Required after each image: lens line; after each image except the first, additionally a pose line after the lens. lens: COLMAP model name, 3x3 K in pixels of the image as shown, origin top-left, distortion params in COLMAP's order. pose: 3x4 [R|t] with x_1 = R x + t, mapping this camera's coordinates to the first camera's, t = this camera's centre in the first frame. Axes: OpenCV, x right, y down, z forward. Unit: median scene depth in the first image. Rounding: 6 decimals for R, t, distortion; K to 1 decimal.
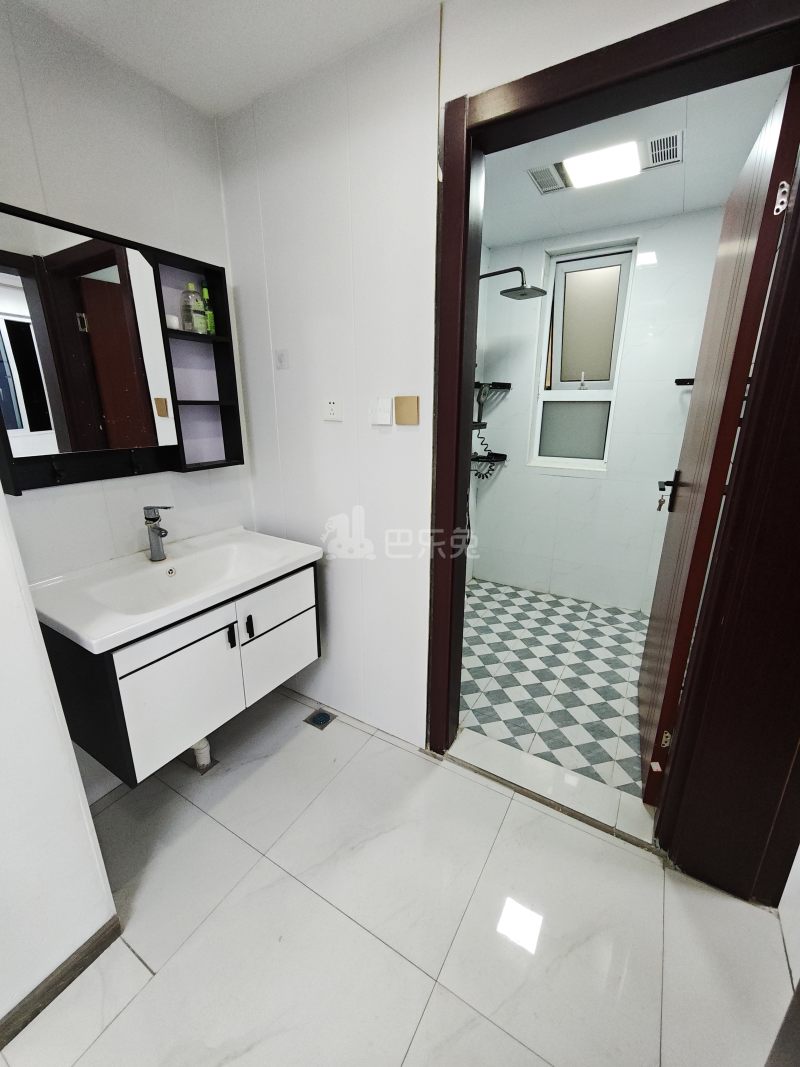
lens RADIAL K [[440.5, 0, 397.9], [0, 440.5, 535.6], [0, 0, 1]] dist [-0.000854, -0.000175]
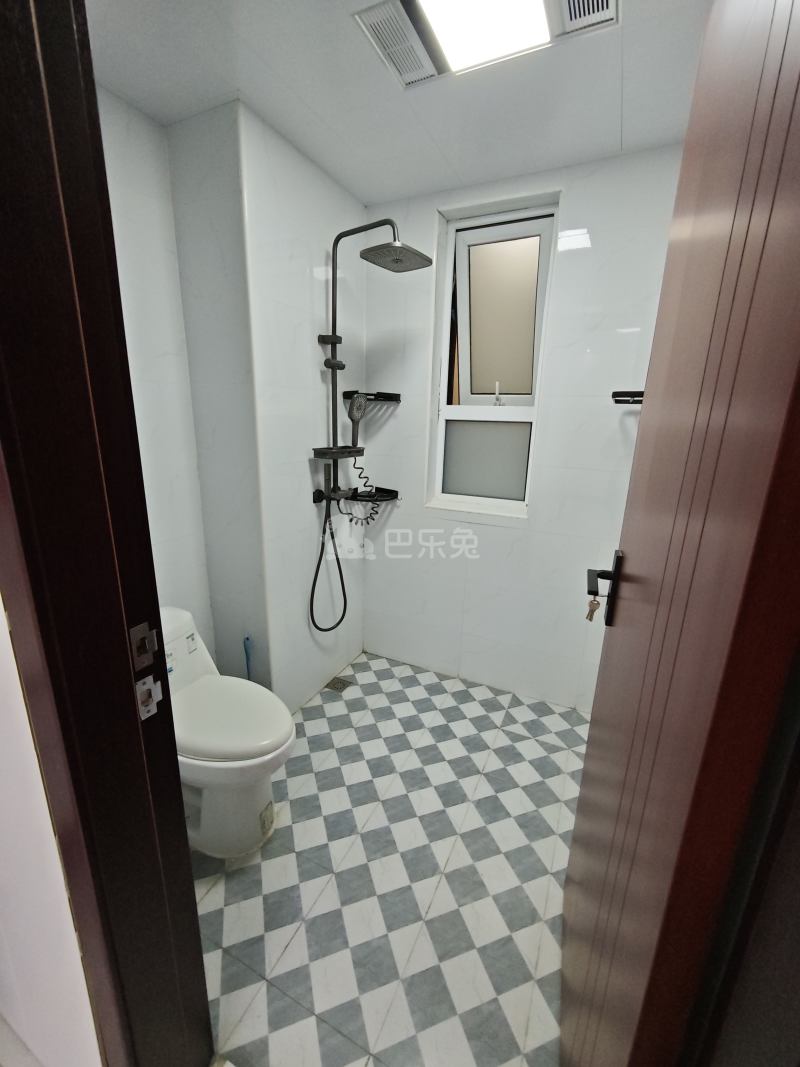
lens RADIAL K [[440.5, 0, 397.9], [0, 440.5, 535.6], [0, 0, 1]] dist [-0.000854, -0.000175]
pose [[0.995287, 0.001349, 0.096960, 0.186334], [0.001940, 0.999426, -0.033811, -0.089736], [-0.096950, 0.033840, 0.994714, 0.291564]]
